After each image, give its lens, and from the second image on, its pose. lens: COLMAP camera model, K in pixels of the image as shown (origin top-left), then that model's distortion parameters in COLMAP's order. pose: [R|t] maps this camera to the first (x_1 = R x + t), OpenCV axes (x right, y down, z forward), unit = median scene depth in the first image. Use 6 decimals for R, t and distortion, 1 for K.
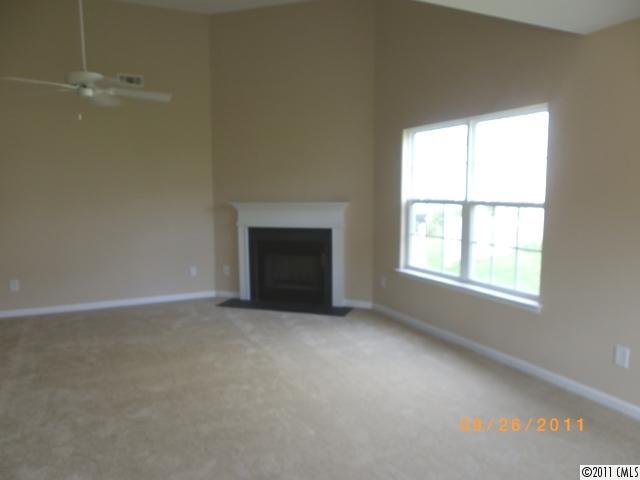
lens RADIAL K [[489.6, 0, 319.8], [0, 489.6, 246.2], [0, 0, 1]] dist [0.023443, 0.002620]
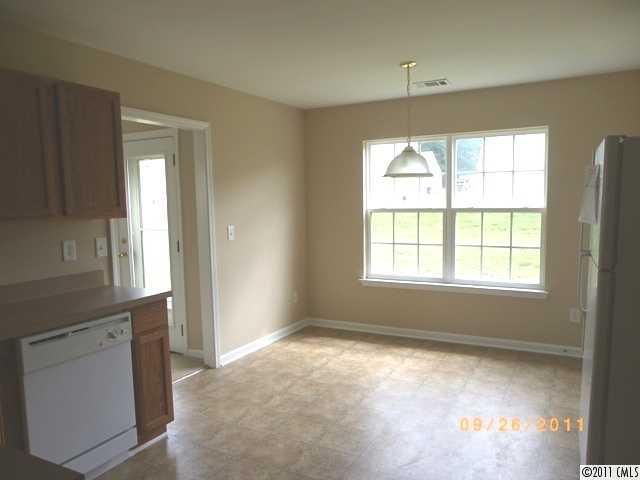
lens RADIAL K [[489.6, 0, 319.8], [0, 489.6, 246.2], [0, 0, 1]] dist [0.023443, 0.002620]
pose [[0.795399, -0.084720, 0.600136, -0.513555], [0.093689, 0.995467, 0.016355, -0.046053], [-0.598802, 0.043217, 0.799730, 0.256092]]
